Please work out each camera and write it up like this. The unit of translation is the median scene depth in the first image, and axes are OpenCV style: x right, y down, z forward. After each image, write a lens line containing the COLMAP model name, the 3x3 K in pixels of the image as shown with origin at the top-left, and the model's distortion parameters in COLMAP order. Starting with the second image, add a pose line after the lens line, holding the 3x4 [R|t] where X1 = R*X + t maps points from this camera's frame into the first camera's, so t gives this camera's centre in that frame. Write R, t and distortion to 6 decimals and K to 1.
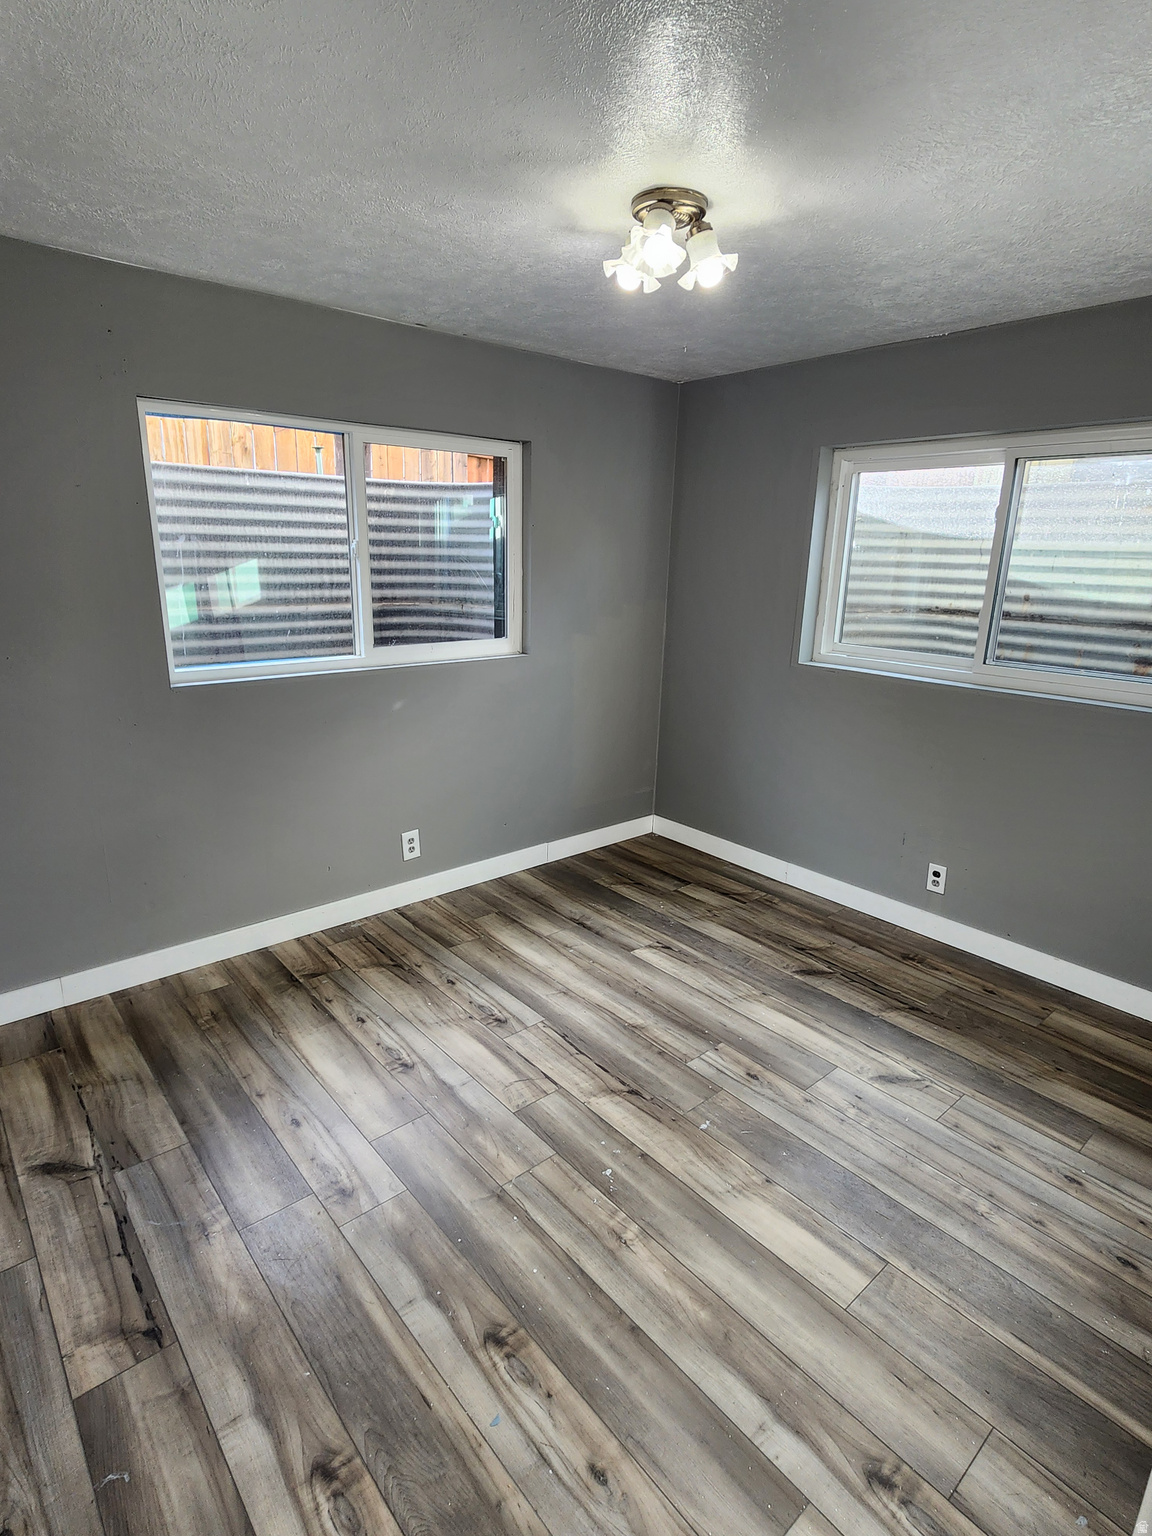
lens RADIAL K [[803.2, 0, 572.6], [0, 803.2, 767.4], [0, 0, 1]] dist [0.000917, 0.000752]
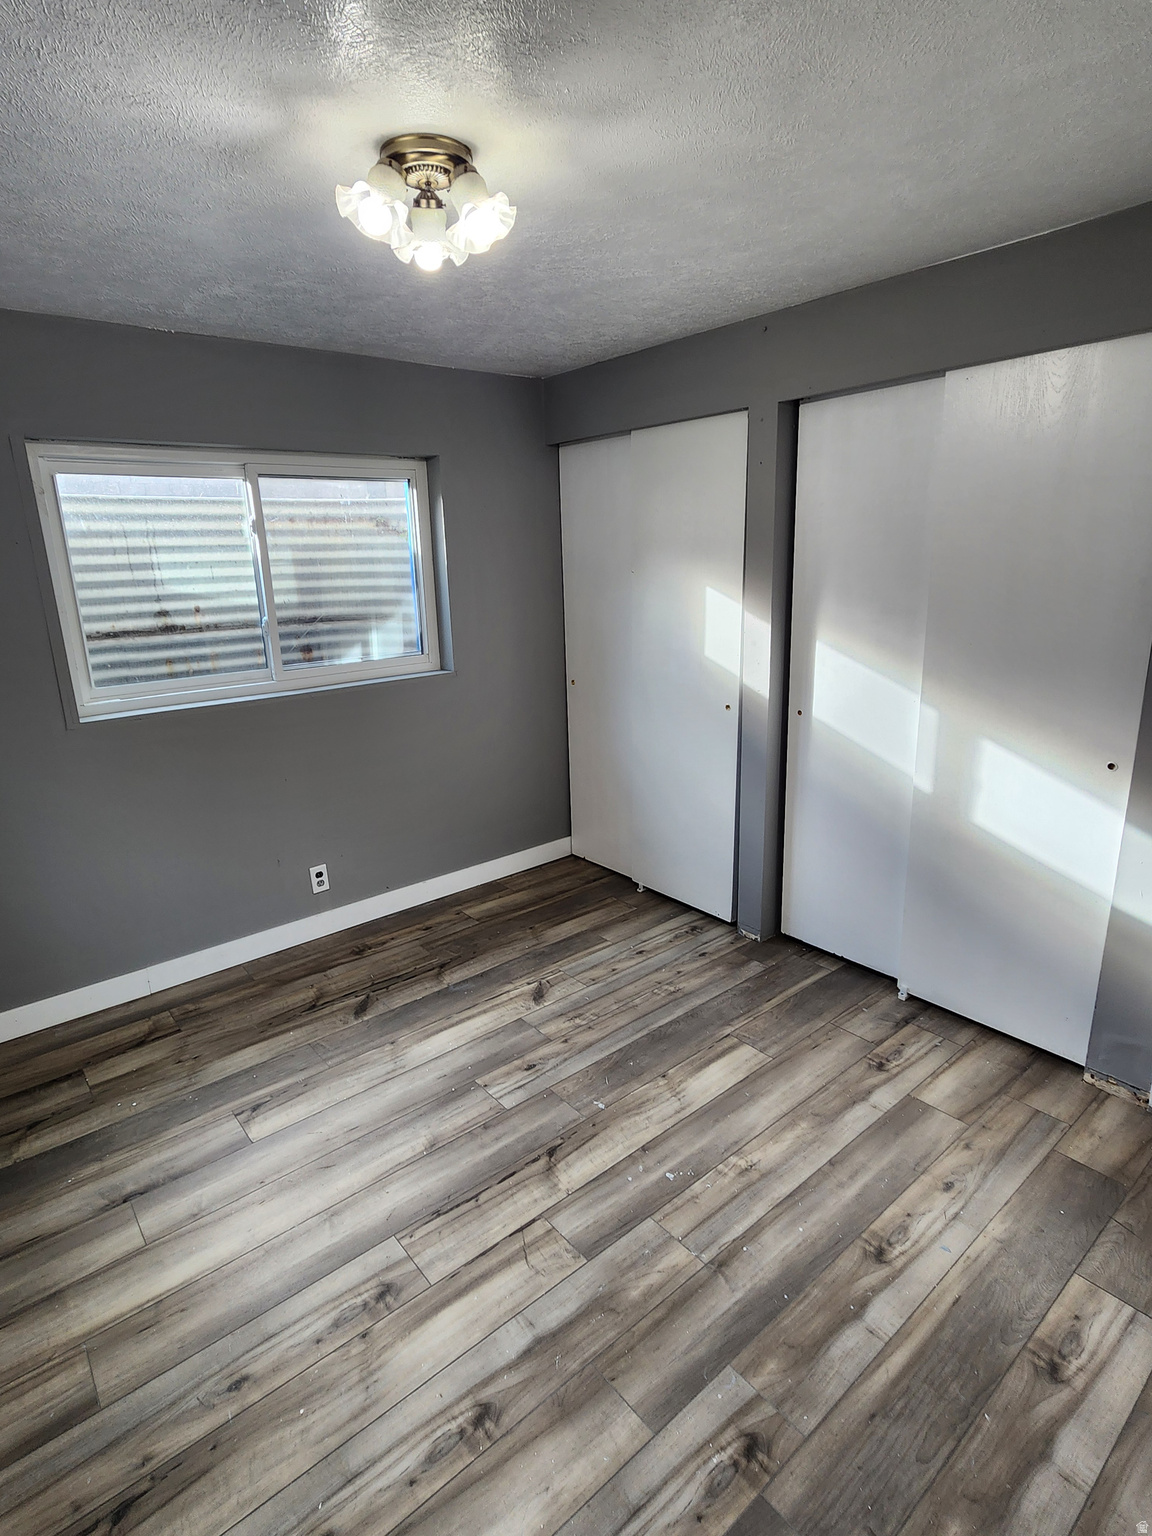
lens RADIAL K [[803.2, 0, 572.3], [0, 803.2, 768.3], [0, 0, 1]] dist [0.000917, 0.000752]
pose [[0.016408, -0.285045, 0.958374, -0.655787], [0.293209, 0.917735, 0.267938, -0.231908], [-0.955908, 0.276607, 0.098636, 0.731740]]
